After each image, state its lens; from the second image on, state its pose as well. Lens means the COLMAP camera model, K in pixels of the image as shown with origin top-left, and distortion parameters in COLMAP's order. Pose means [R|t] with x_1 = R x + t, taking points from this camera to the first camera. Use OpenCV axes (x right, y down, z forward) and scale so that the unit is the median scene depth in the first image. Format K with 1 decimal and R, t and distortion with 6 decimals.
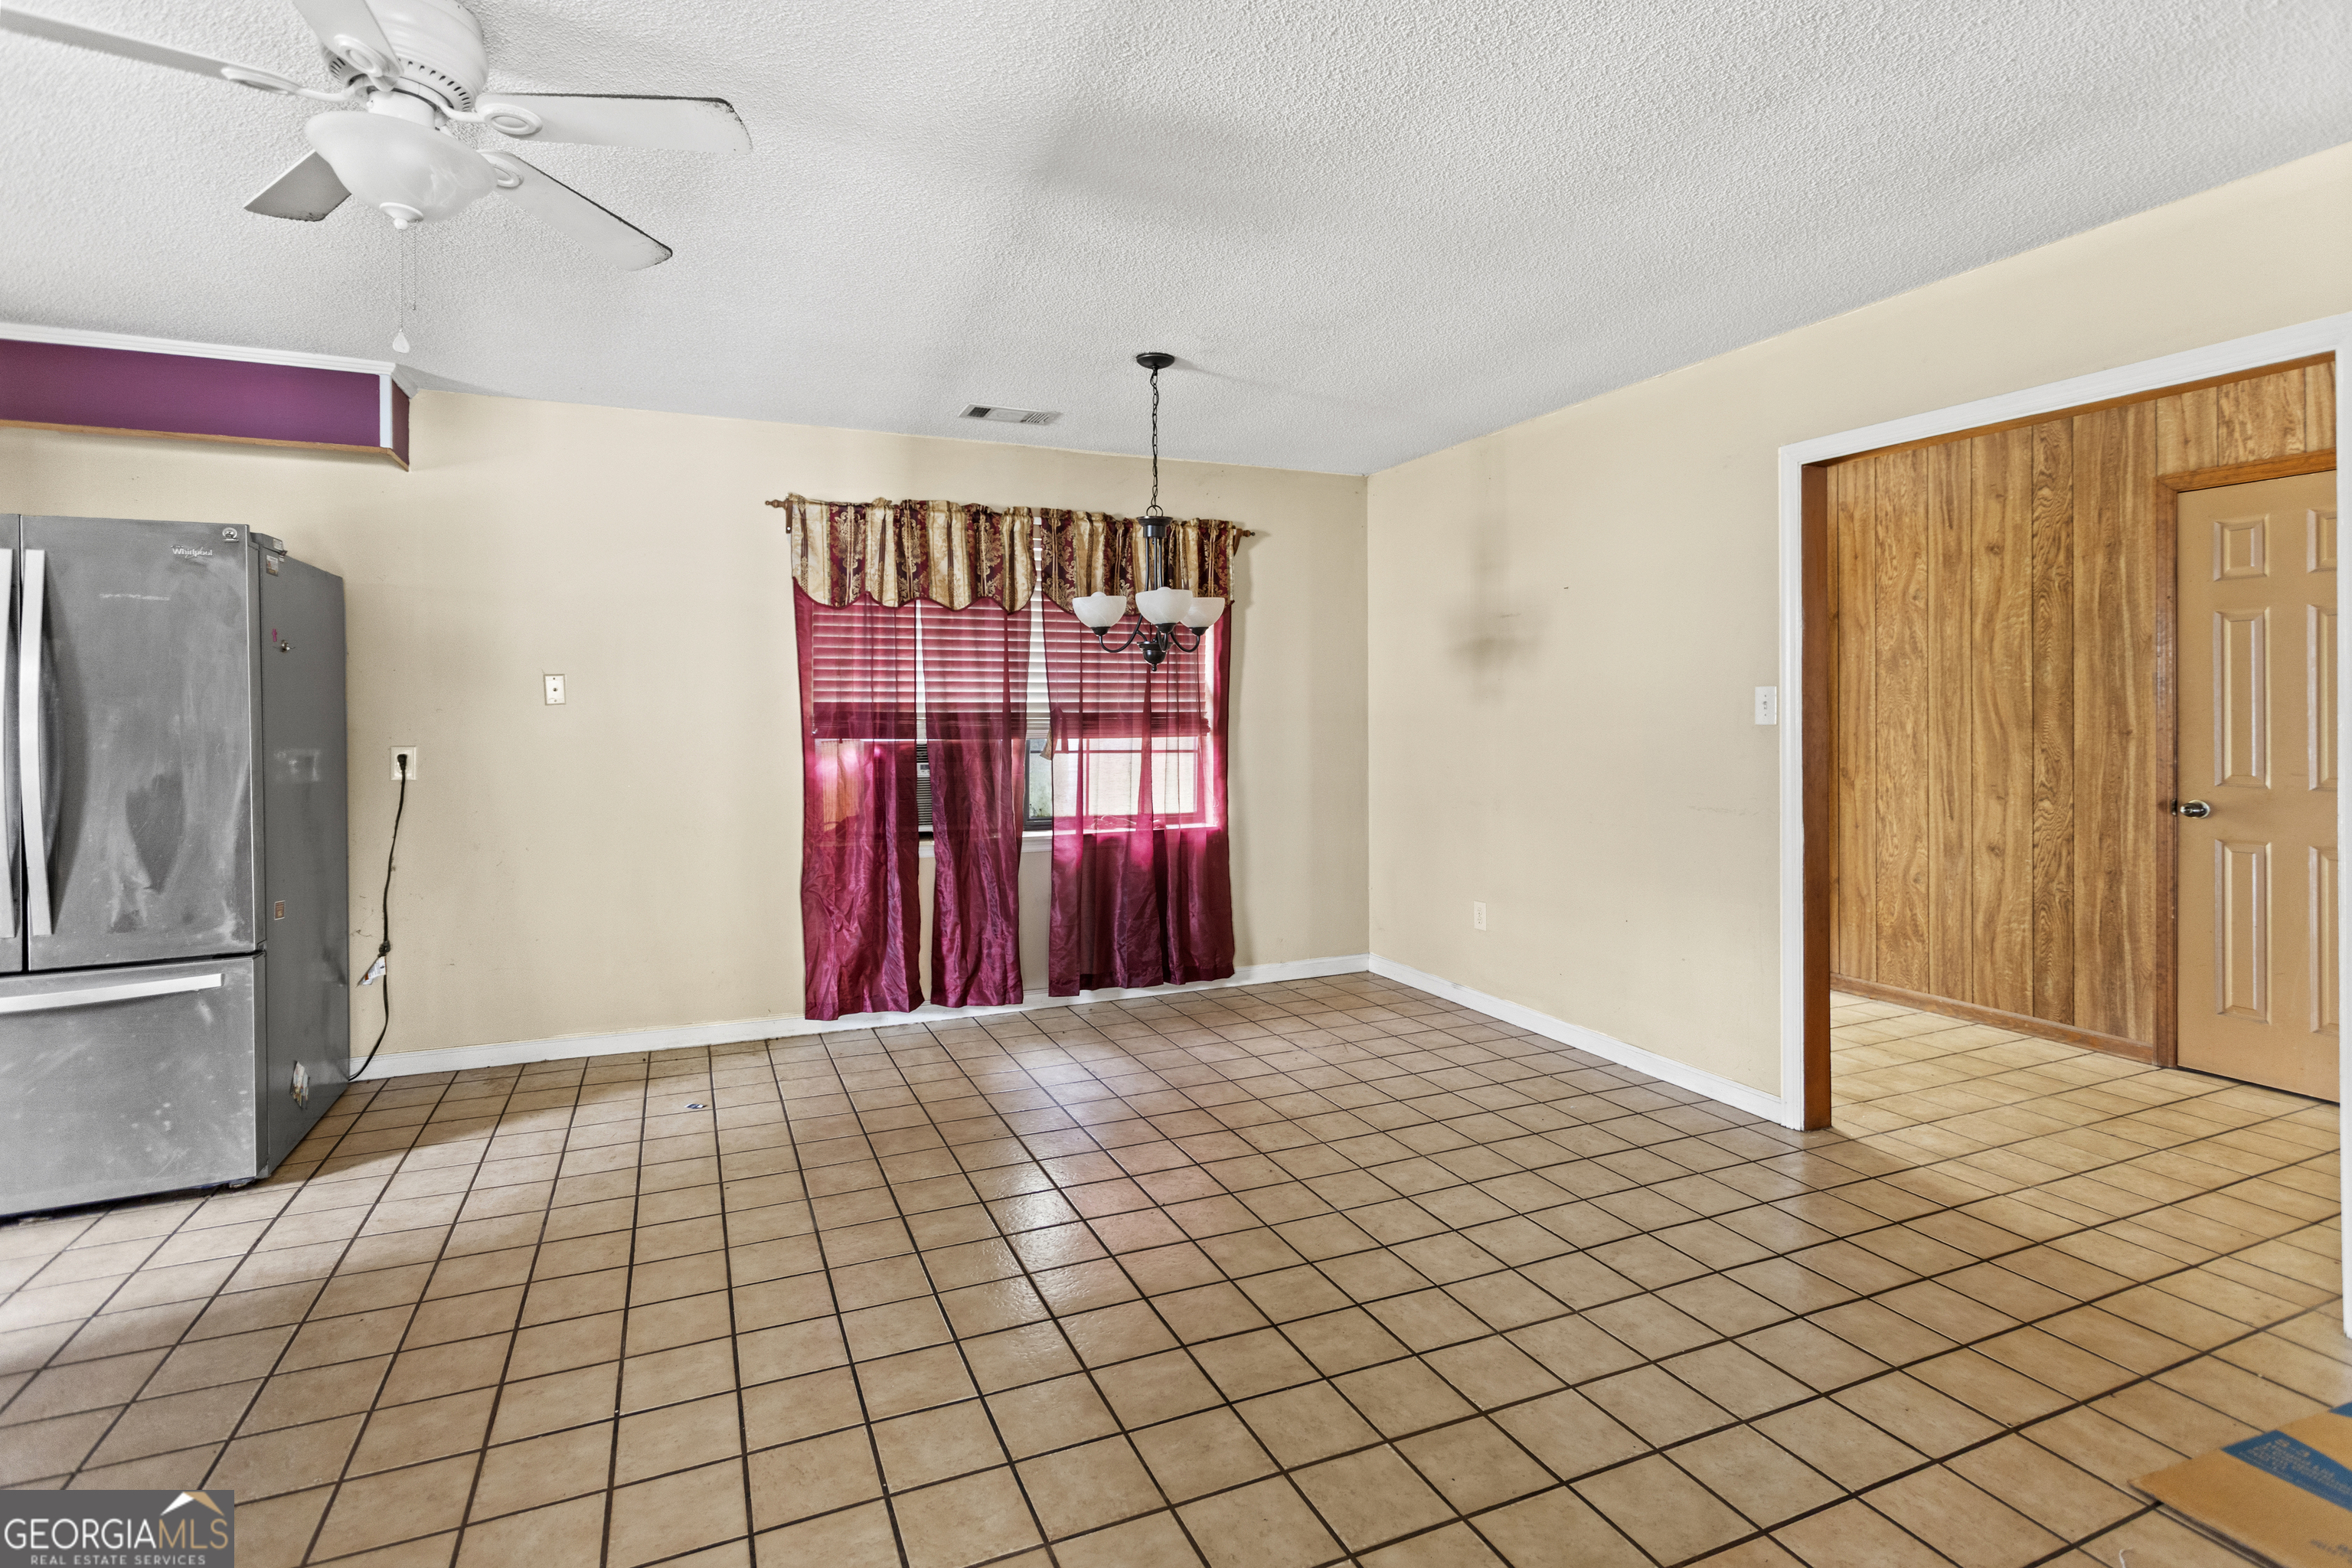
lens RADIAL K [[1121.8, 0, 1157.6], [0, 1121.8, 725.7], [0, 0, 1]] dist [0.004790, 0.003199]
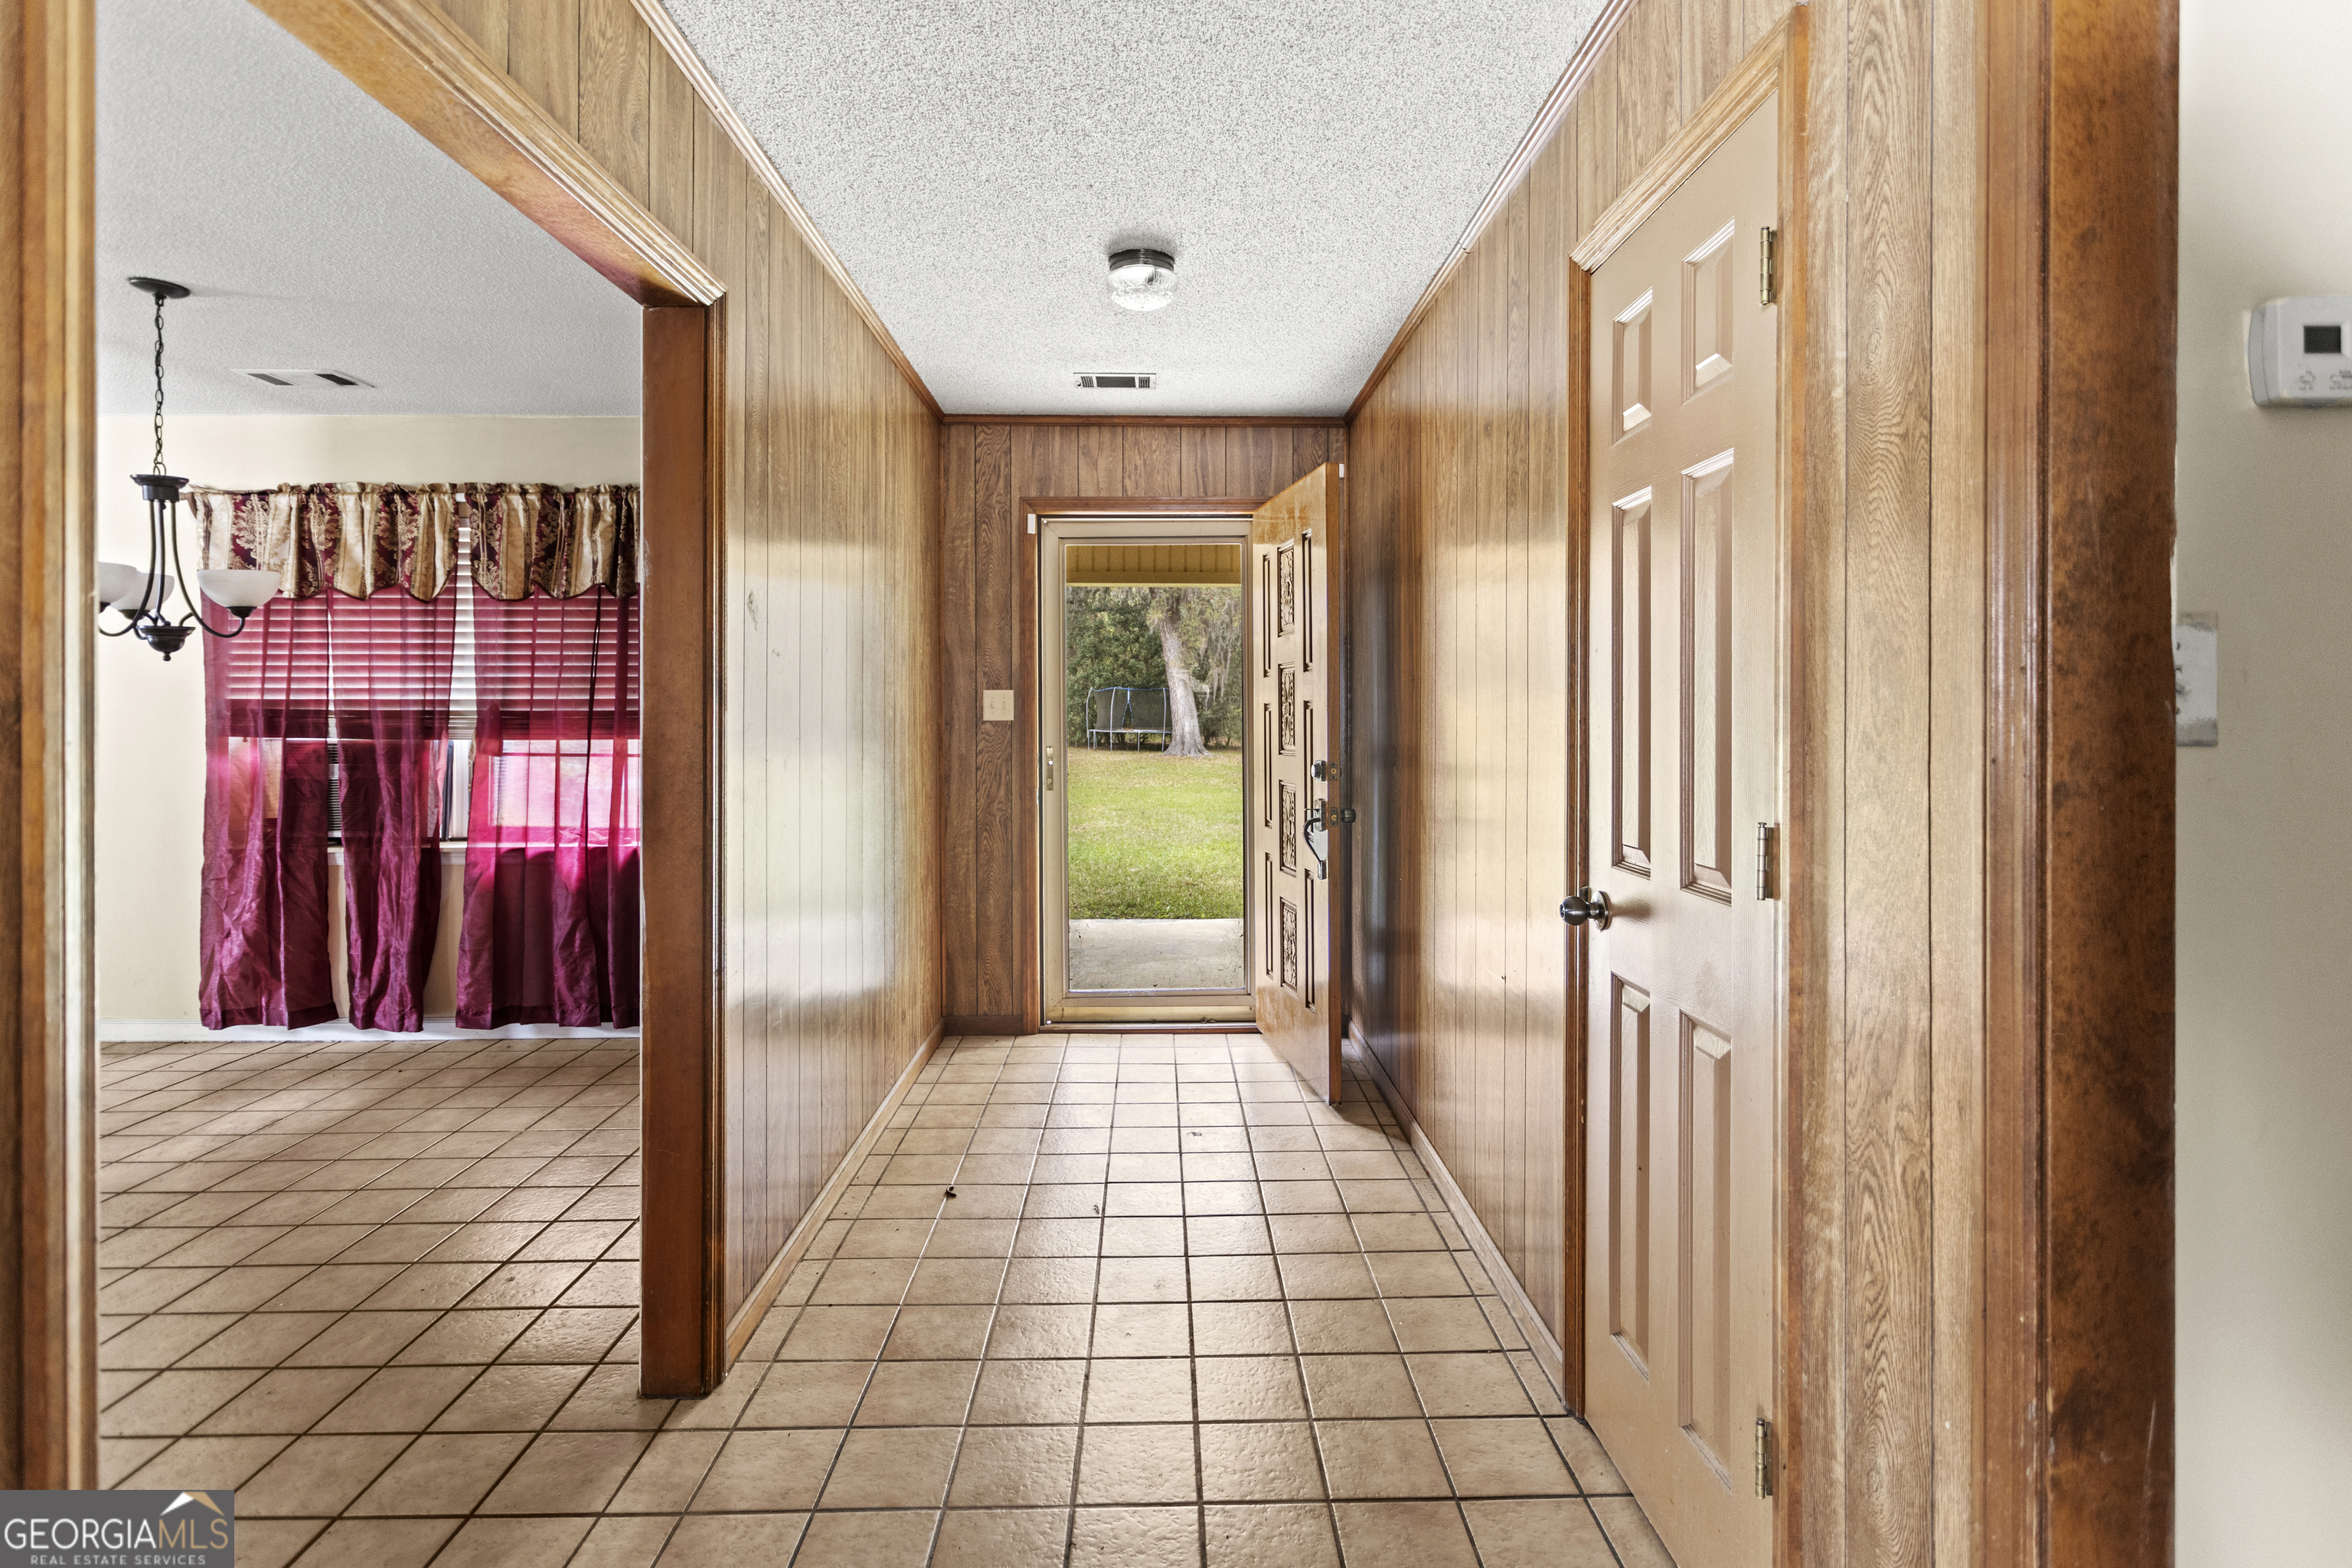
lens RADIAL K [[1121.8, 0, 1182.0], [0, 1121.8, 724.6], [0, 0, 1]] dist [0.004790, 0.003199]
pose [[0.922585, 0.008452, -0.385701, 0.789703], [-0.008359, 0.999963, 0.001919, -0.007095], [0.385703, 0.001453, 0.922622, 0.398458]]
